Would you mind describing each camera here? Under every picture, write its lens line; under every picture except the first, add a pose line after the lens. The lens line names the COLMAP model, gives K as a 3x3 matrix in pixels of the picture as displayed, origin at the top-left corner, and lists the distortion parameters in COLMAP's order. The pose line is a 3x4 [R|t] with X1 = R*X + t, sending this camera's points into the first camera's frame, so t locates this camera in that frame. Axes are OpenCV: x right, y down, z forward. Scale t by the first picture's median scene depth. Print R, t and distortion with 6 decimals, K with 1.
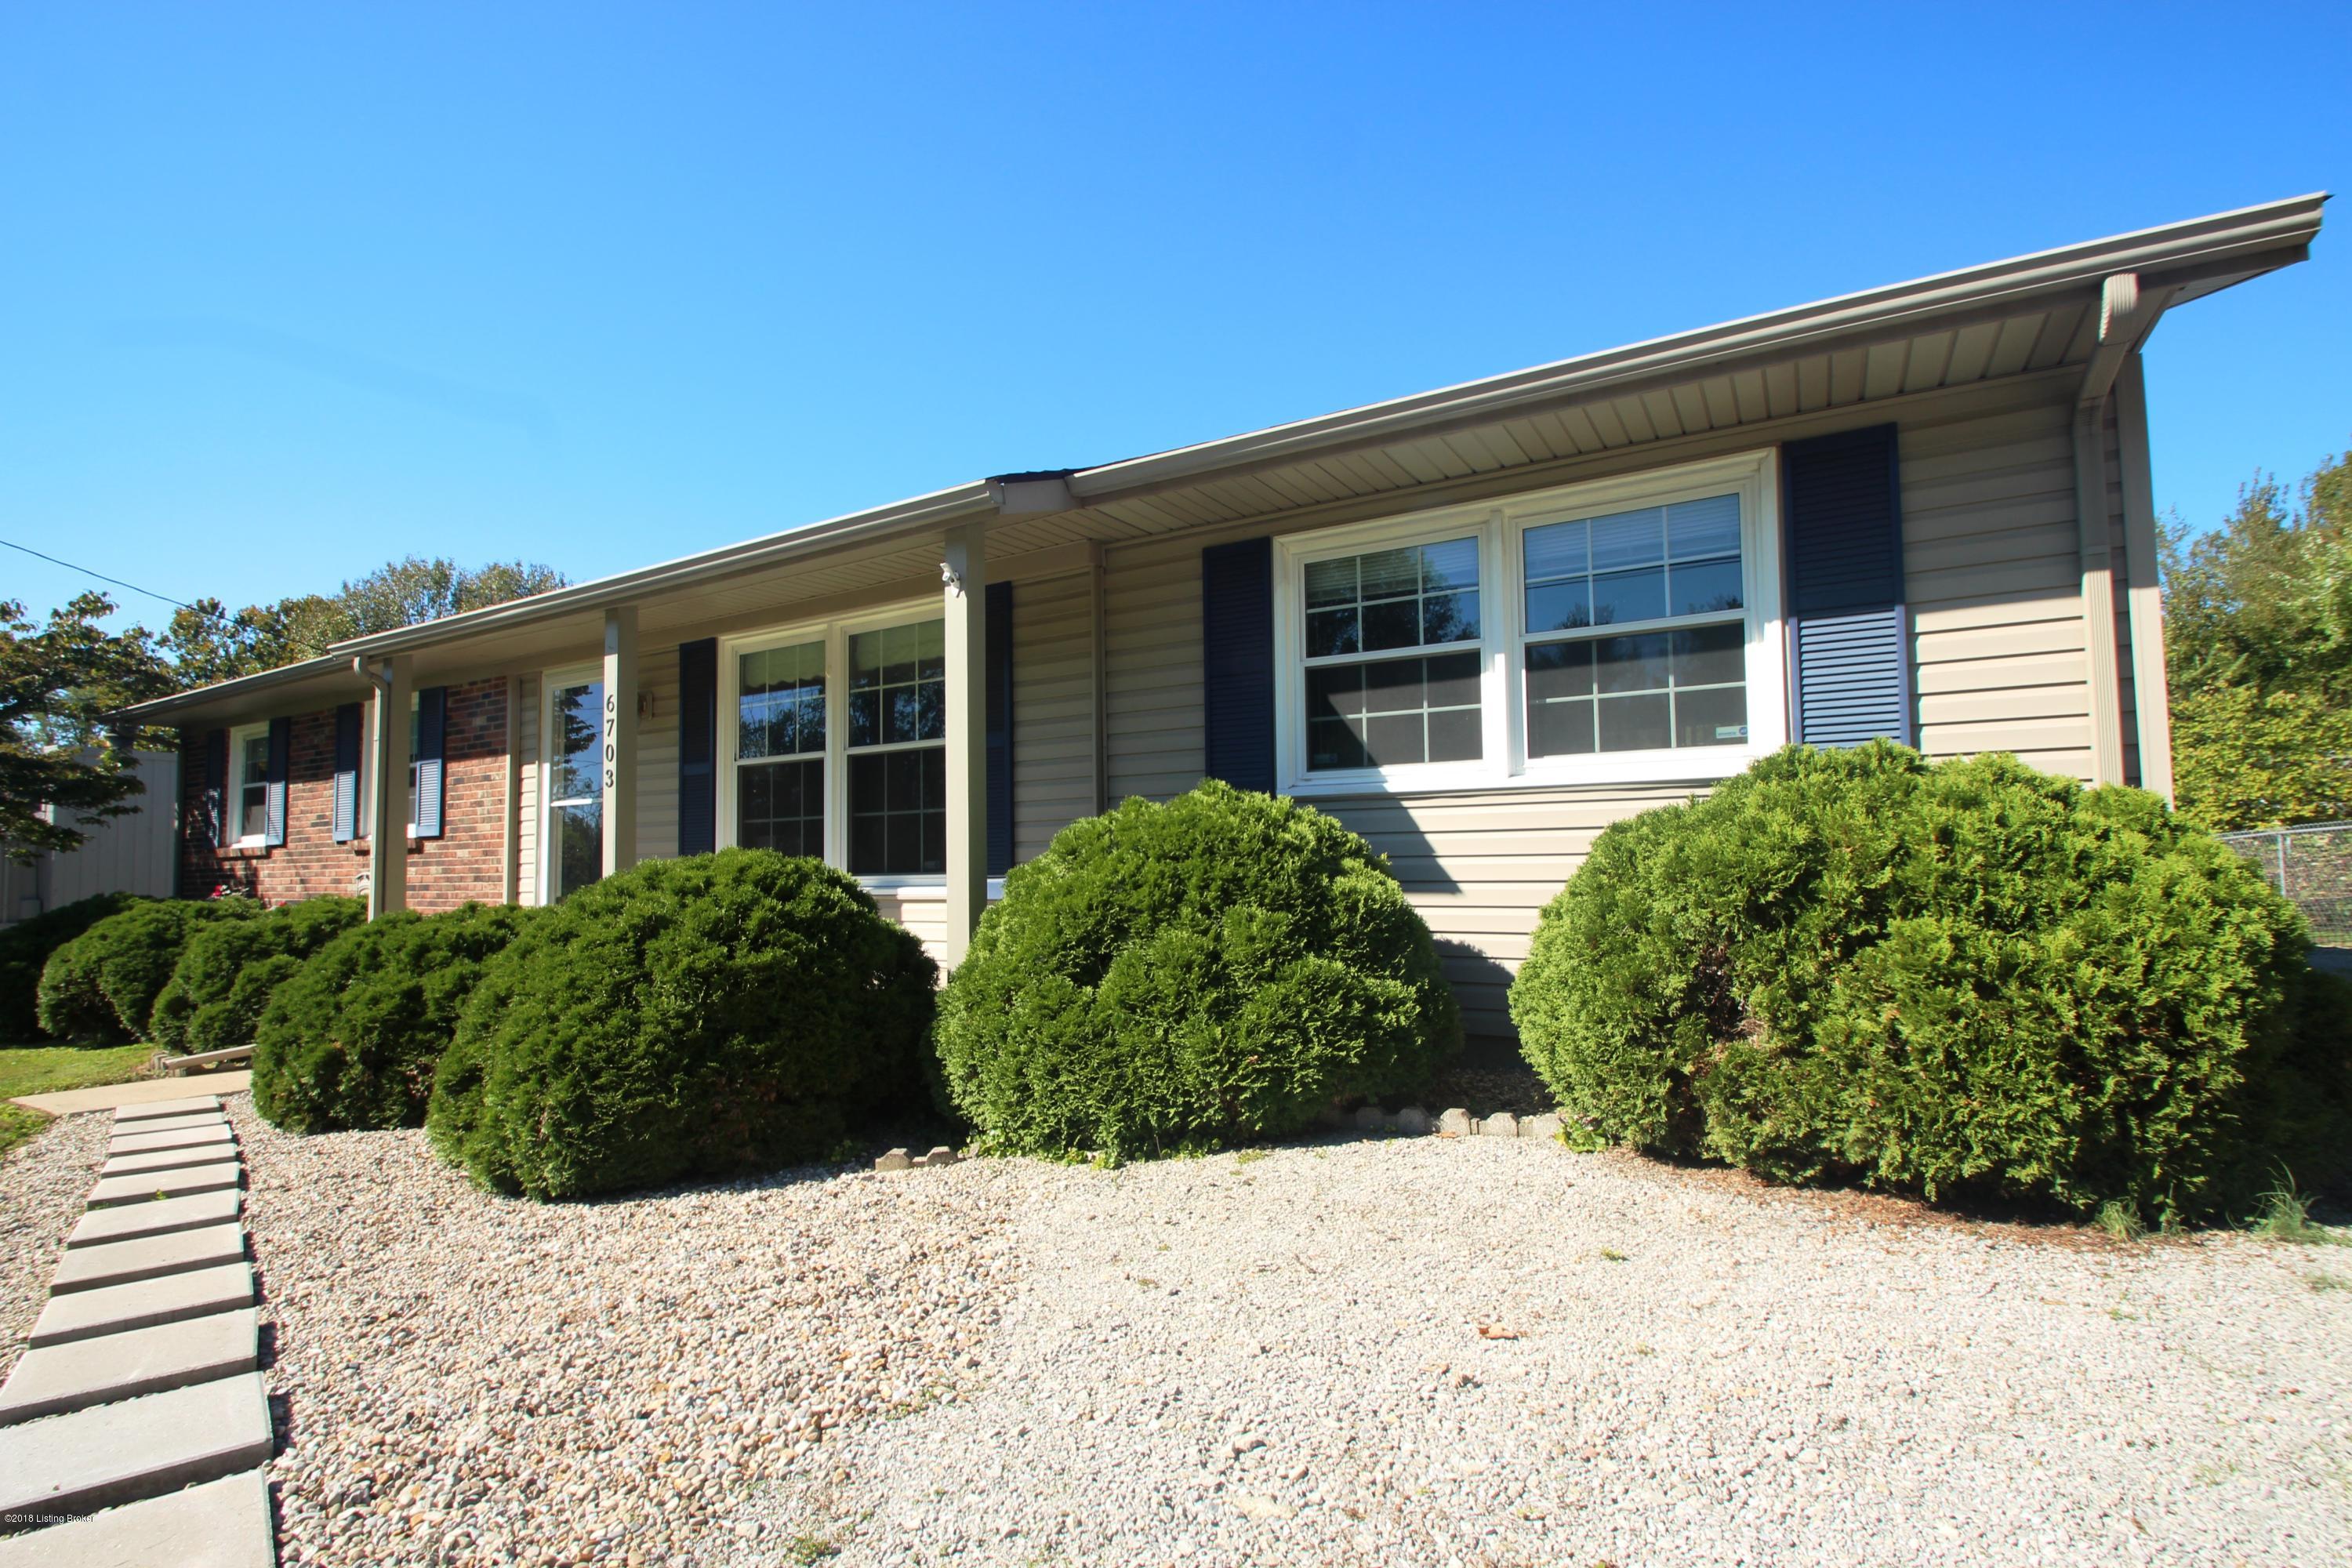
lens RADIAL K [[1439.5, 0, 1176.0], [0, 1439.5, 784.0], [0, 0, 1]] dist [0.001135, -0.000996]
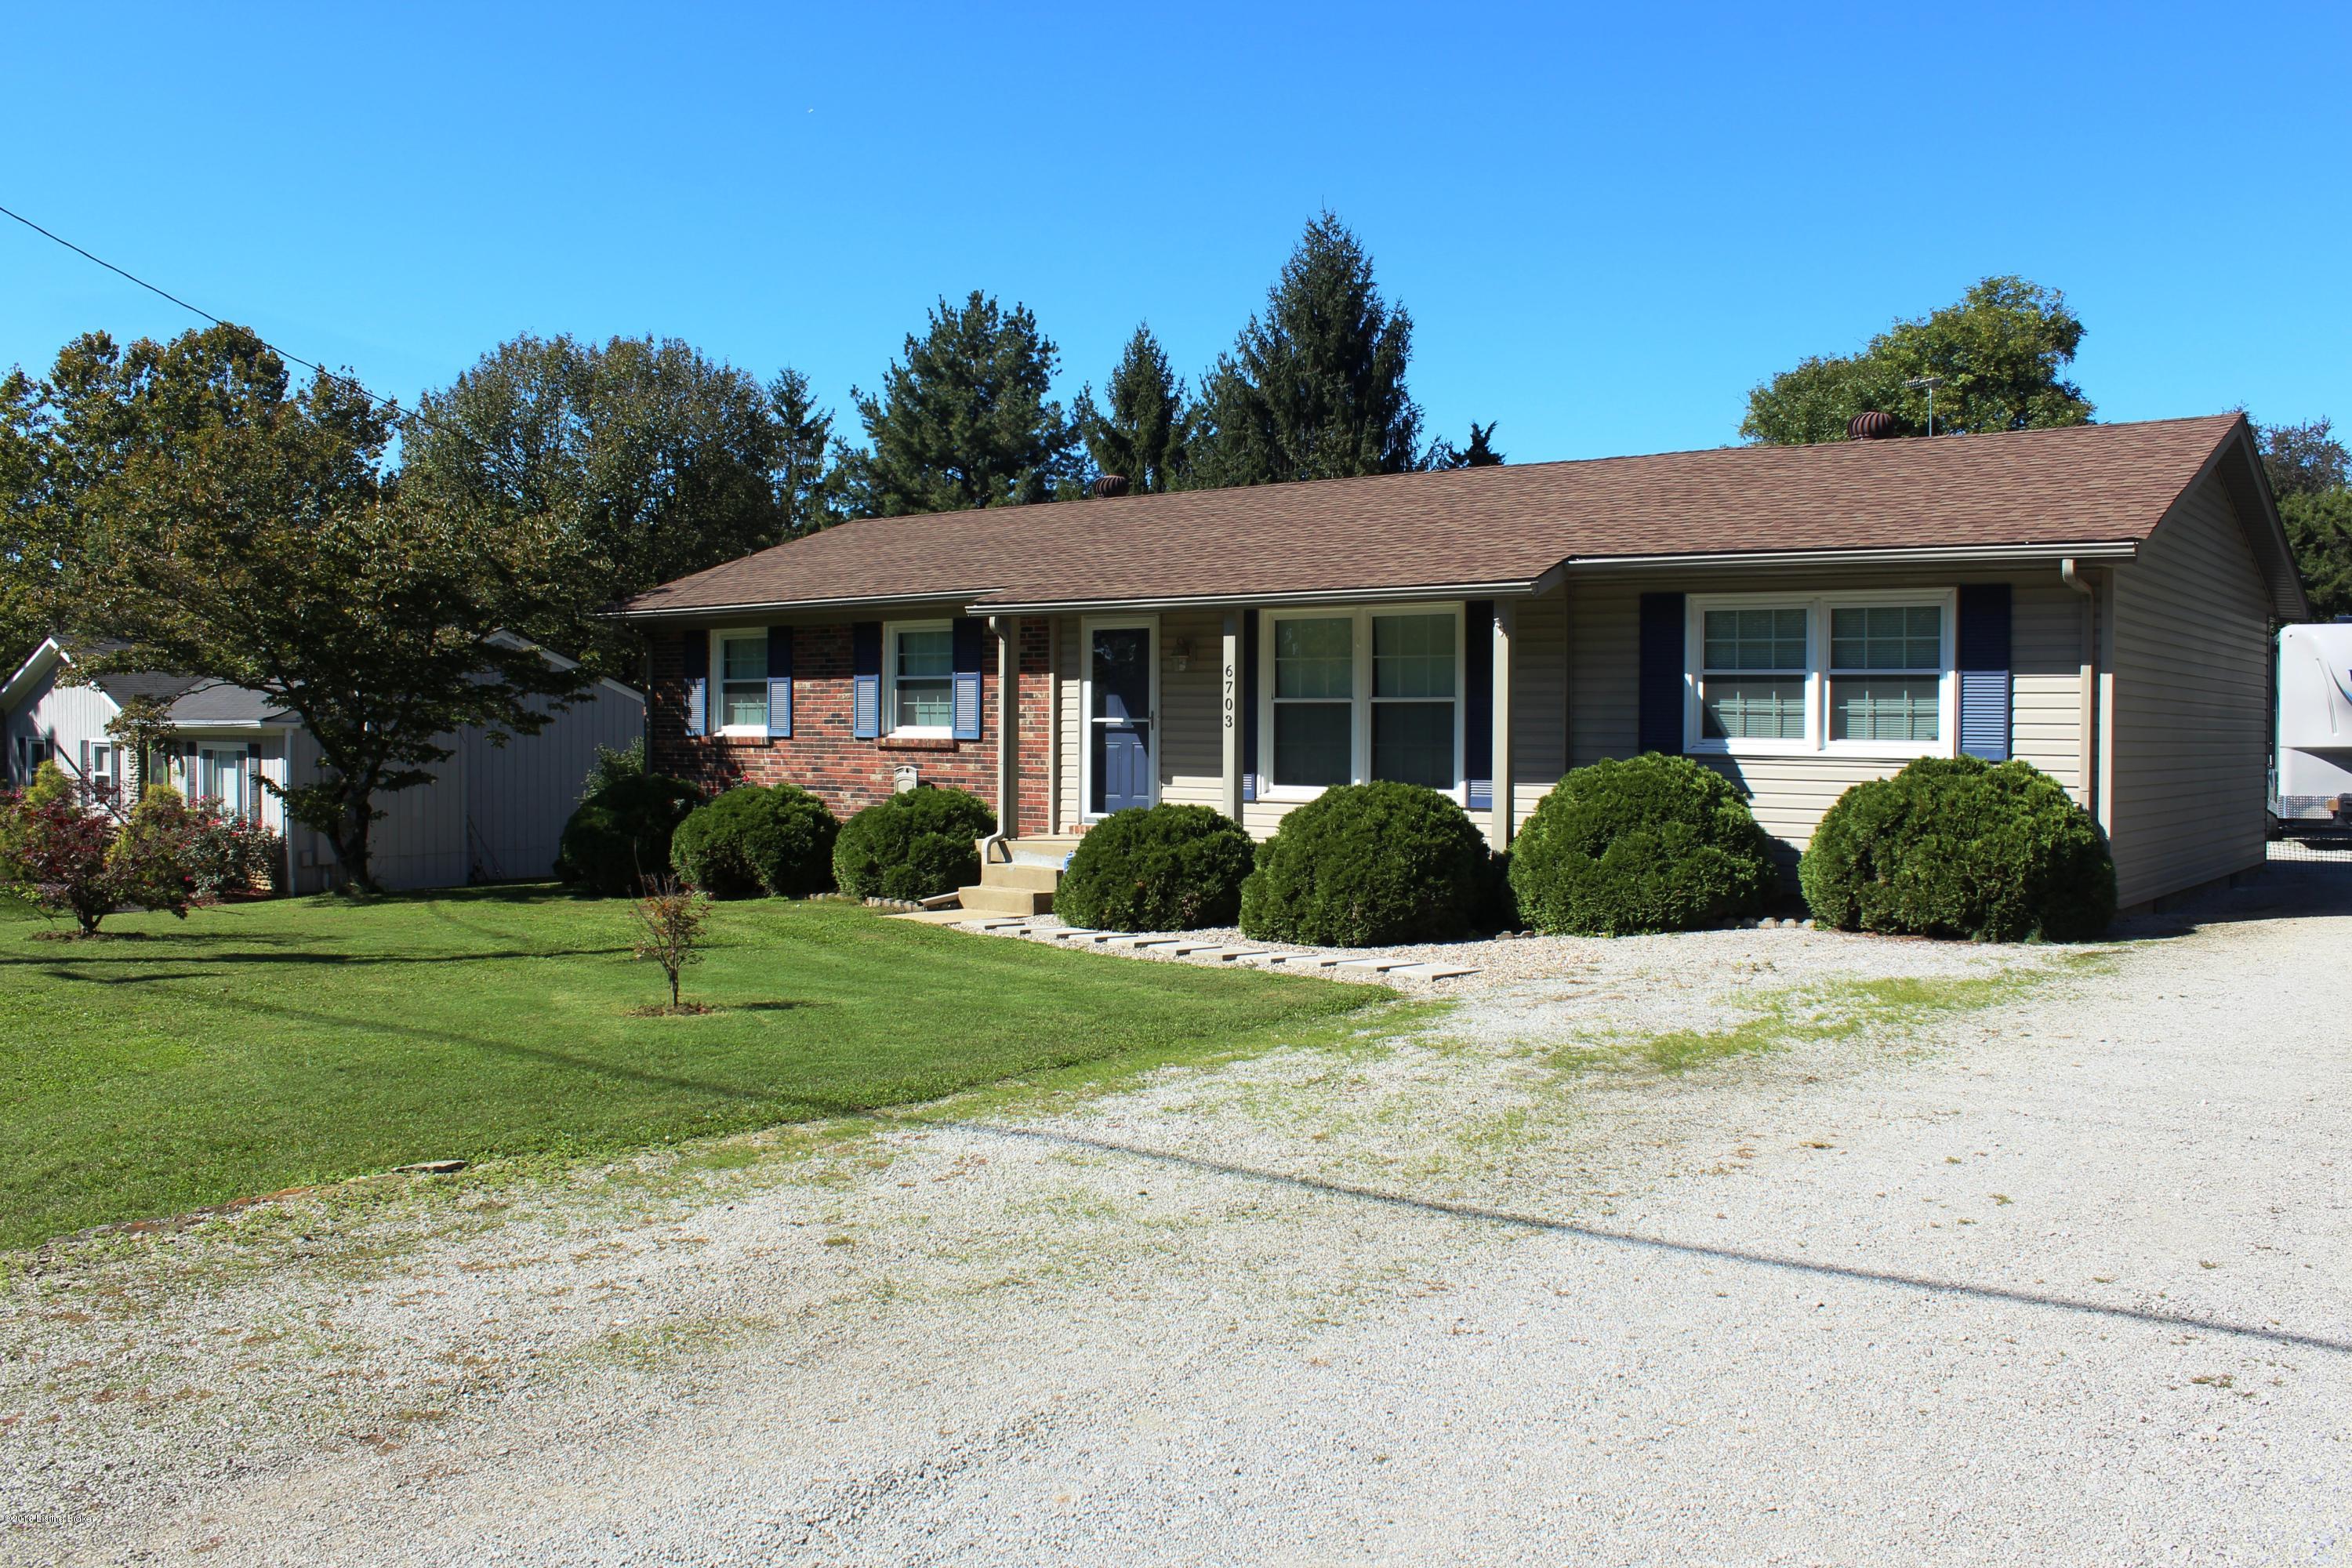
lens RADIAL K [[2411.6, 0, 1176.0], [0, 2411.6, 784.0], [0, 0, 1]] dist [-0.177590, 0.028436]
pose [[0.993851, 0.024708, -0.107935, -0.266673], [-0.015636, 0.996334, 0.084105, -0.224510], [0.109617, -0.081900, 0.990594, -2.257162]]
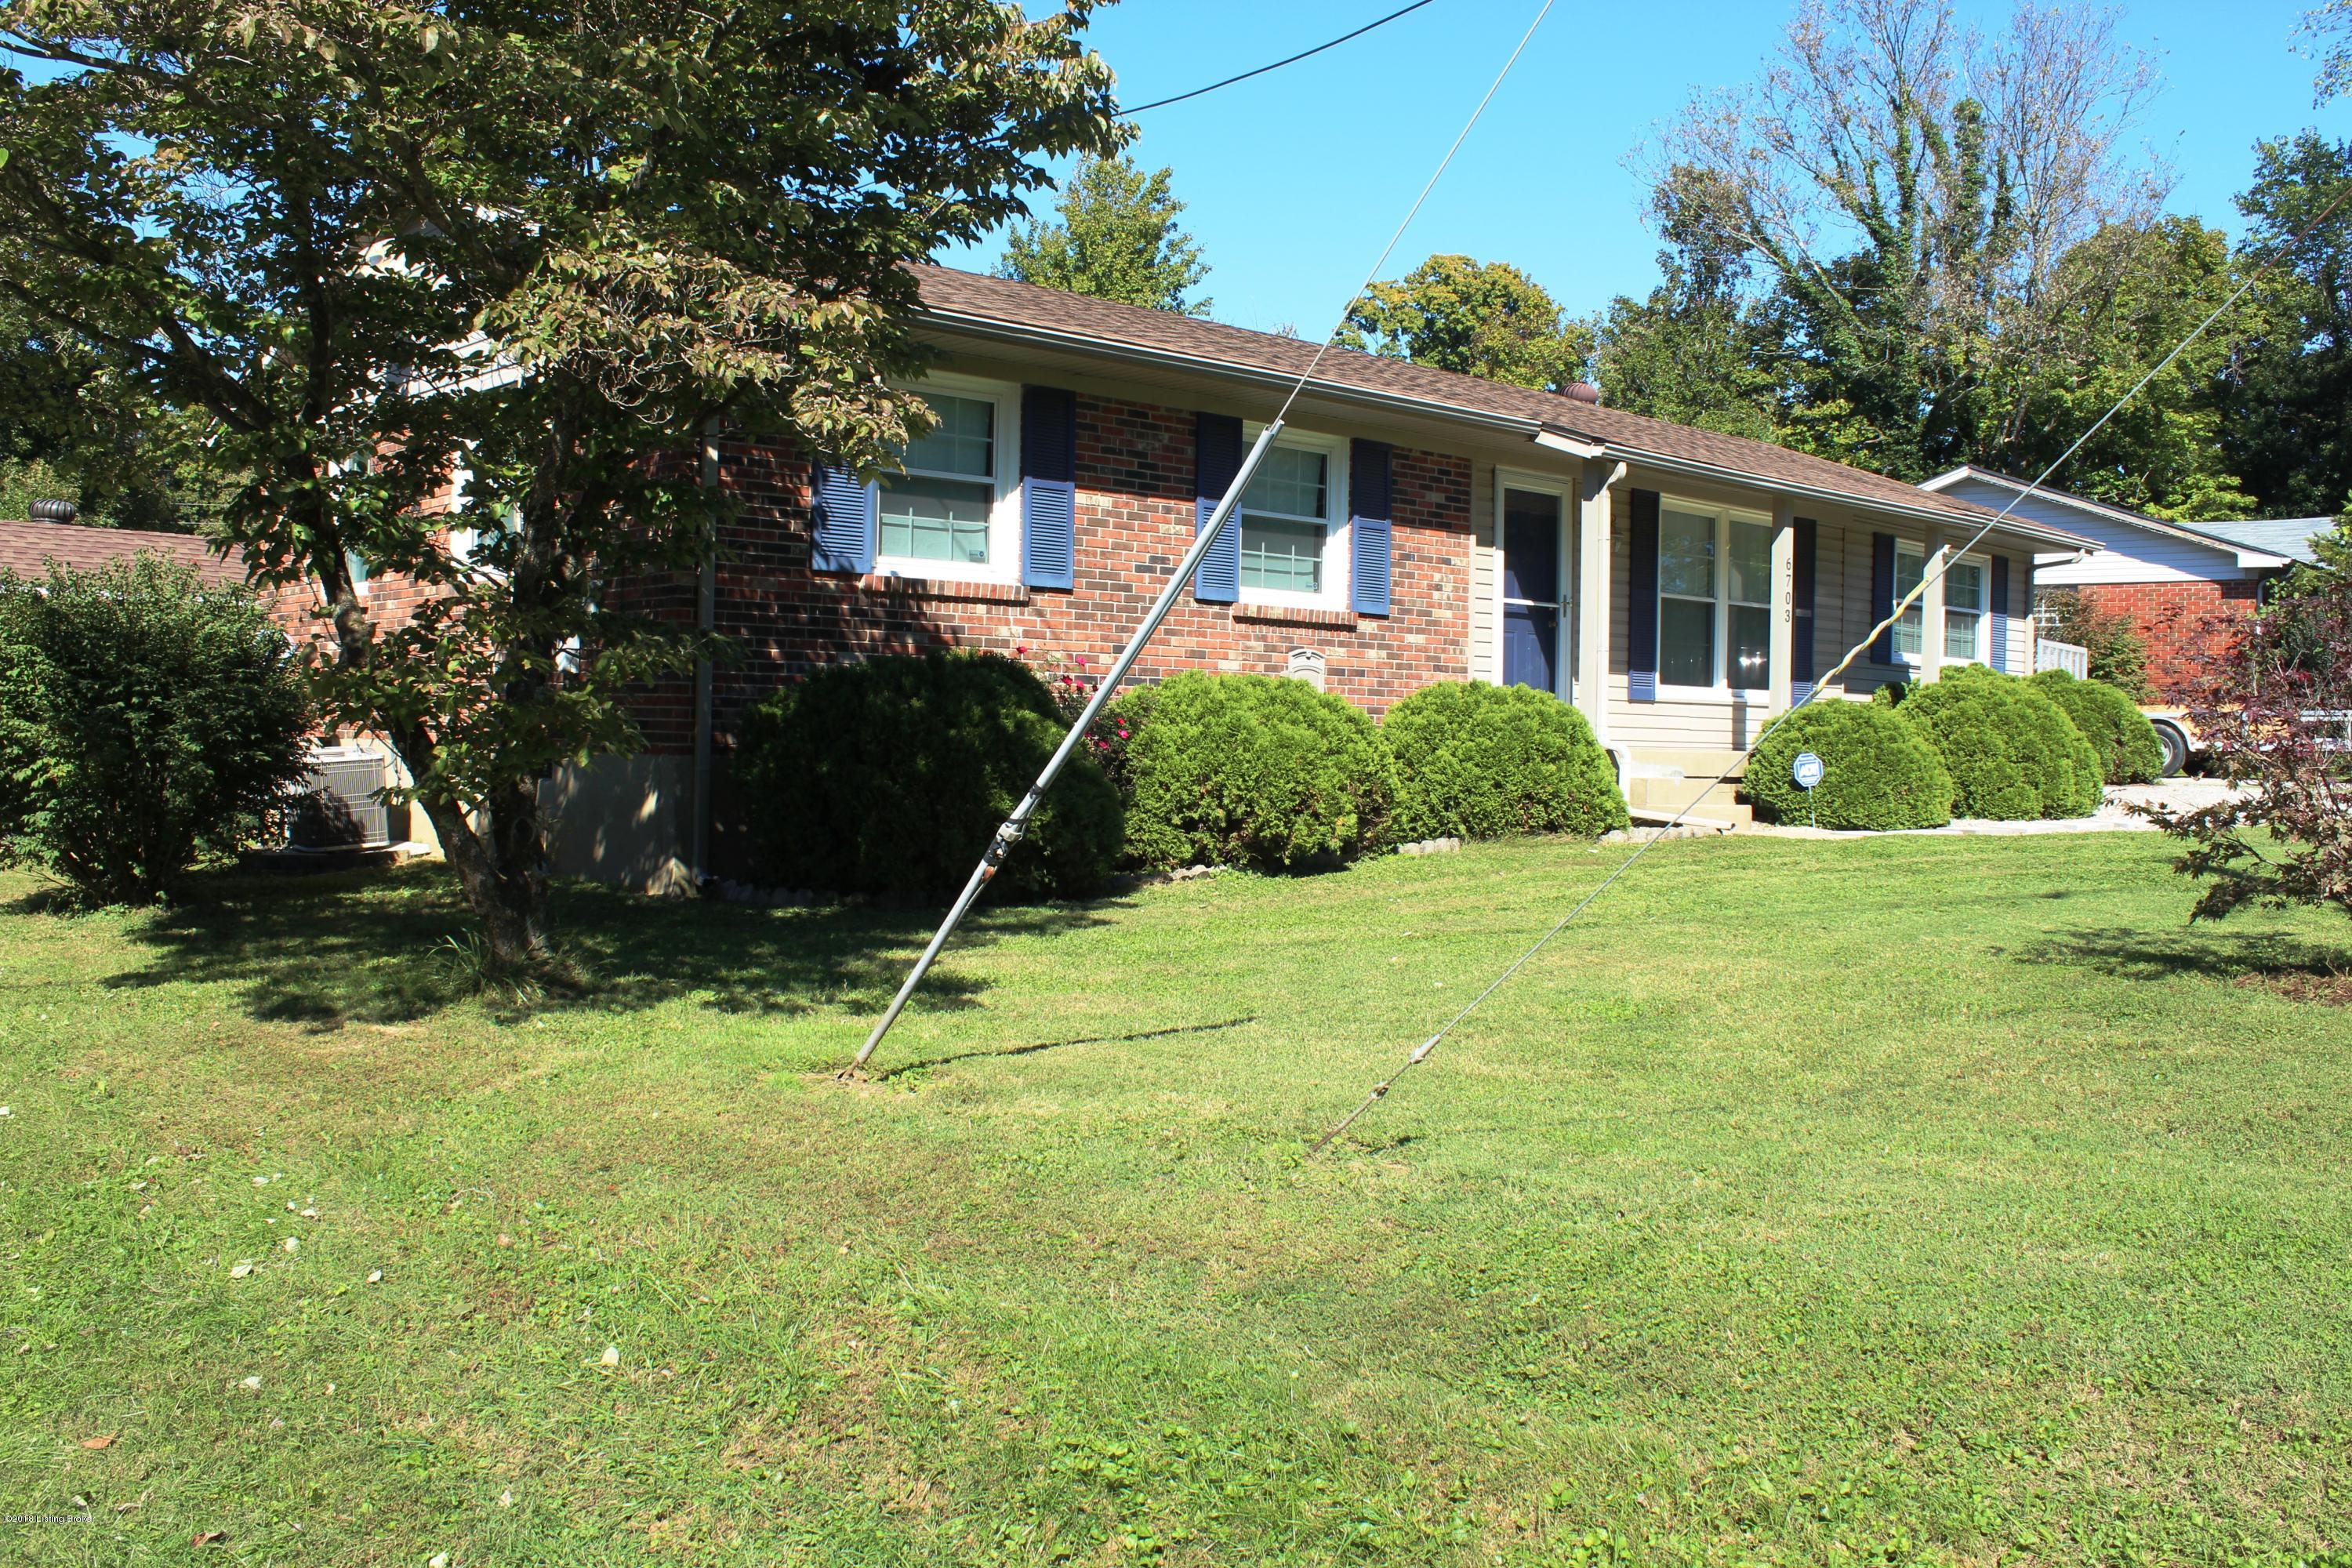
lens RADIAL K [[2411.6, 0, 1176.0], [0, 2411.6, 784.0], [0, 0, 1]] dist [-0.177590, 0.028436]
pose [[0.081267, -0.013252, 0.996604, -4.371721], [-0.090440, 0.995689, 0.020614, 0.263380], [-0.992581, -0.091808, 0.079718, 2.209434]]
